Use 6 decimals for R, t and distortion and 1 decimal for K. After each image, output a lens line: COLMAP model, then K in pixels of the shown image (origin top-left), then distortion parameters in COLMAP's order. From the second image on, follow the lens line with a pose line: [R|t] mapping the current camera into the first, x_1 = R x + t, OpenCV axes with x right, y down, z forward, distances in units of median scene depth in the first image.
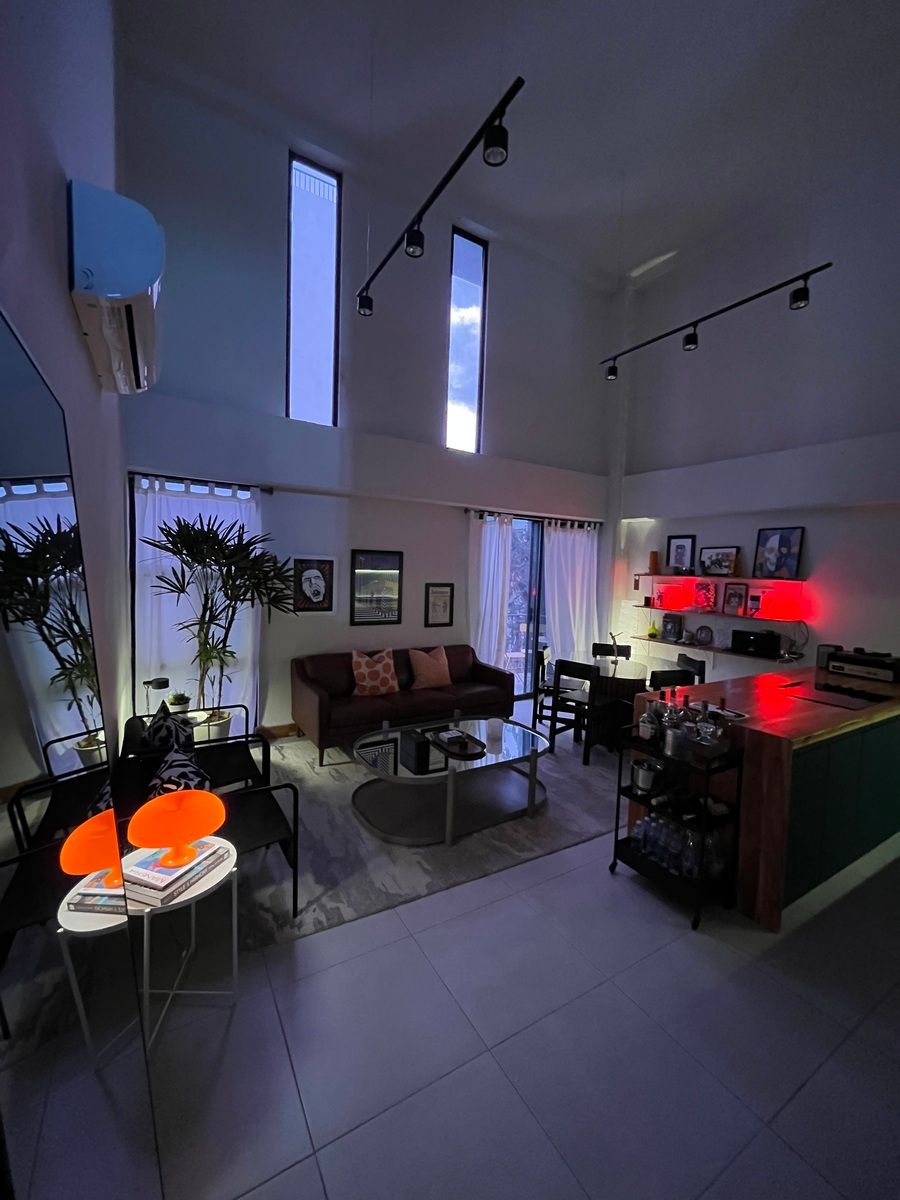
lens RADIAL K [[484.1, 0, 450.7], [0, 484.1, 604.1], [0, 0, 1]] dist [0.000729, -0.000831]
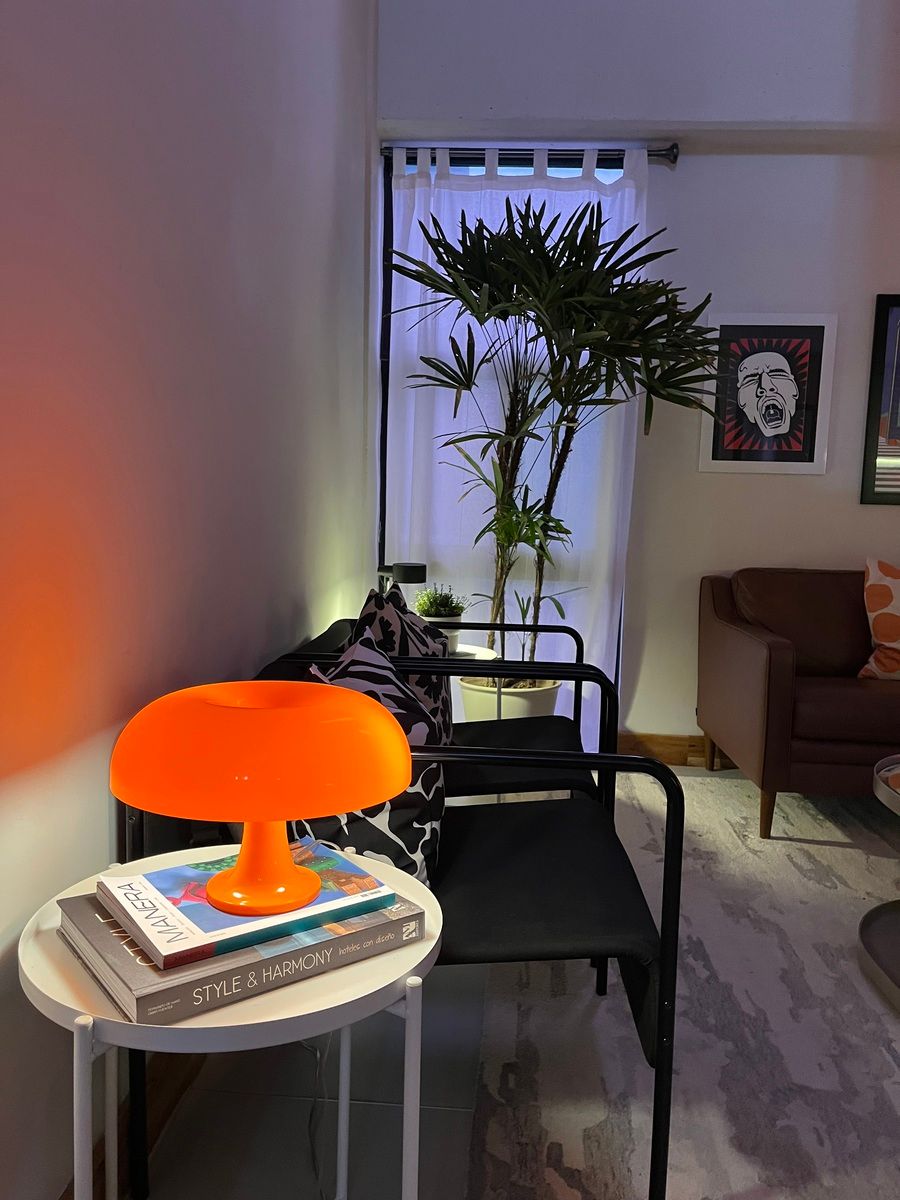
lens RADIAL K [[919.9, 0, 443.0], [0, 919.9, 609.1], [0, 0, 1]] dist [0.051596, -0.053480]
pose [[0.821181, 0.046356, -0.568781, -0.076077], [-0.039928, 0.998920, 0.023766, 0.157041], [0.569269, 0.003194, 0.822145, 0.279787]]
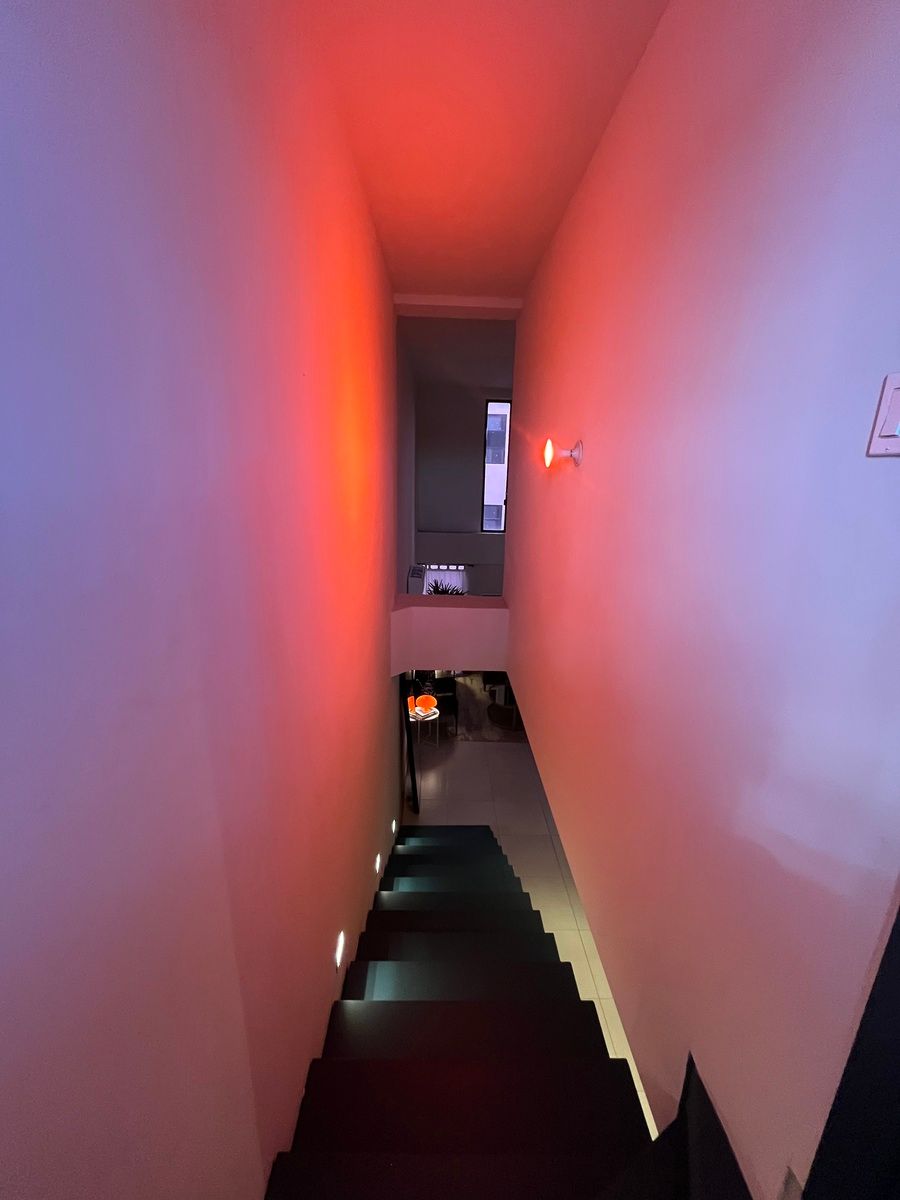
lens RADIAL K [[484.1, 0, 447.9], [0, 484.1, 595.1], [0, 0, 1]] dist [0.000729, -0.000831]
pose [[0.864576, 0.108307, -0.490691, 0.698697], [-0.027459, 0.985220, 0.169079, -0.529536], [0.501751, -0.132708, 0.854771, -1.061726]]
